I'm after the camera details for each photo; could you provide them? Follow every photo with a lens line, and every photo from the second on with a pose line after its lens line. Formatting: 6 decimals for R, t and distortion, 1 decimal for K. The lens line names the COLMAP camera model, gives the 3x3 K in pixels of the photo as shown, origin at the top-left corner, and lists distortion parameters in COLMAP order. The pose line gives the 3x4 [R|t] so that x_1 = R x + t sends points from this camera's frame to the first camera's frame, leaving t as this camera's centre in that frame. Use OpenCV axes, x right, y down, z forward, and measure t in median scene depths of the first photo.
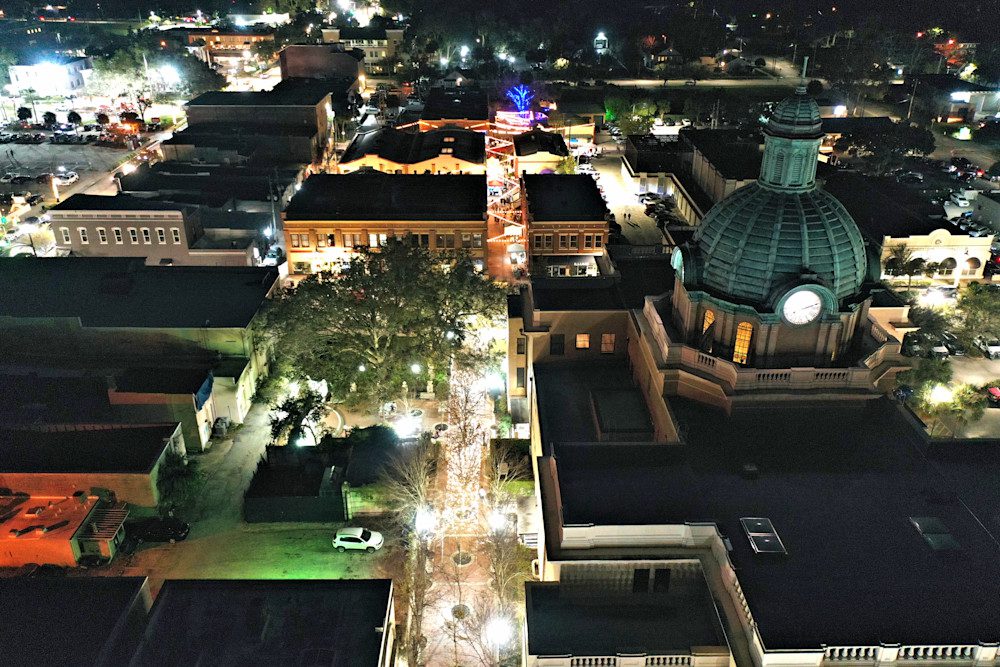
lens RADIAL K [[794.0, 0, 500.0], [0, 794.0, 333.5], [0, 0, 1]] dist [-0.000637, 0.000874]
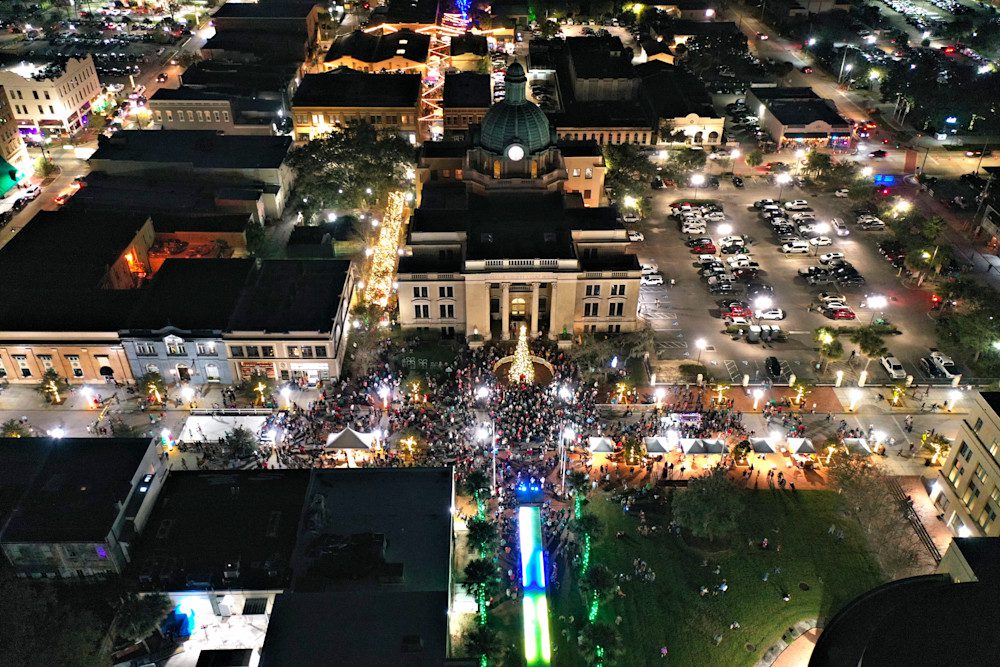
lens RADIAL K [[794.0, 0, 500.0], [0, 794.0, 333.5], [0, 0, 1]] dist [-0.000637, 0.000874]
pose [[0.999949, 0.000482, 0.010053, 0.134099], [-0.002070, 0.987339, 0.158609, 0.056037], [-0.009849, -0.158622, 0.987290, -0.664206]]
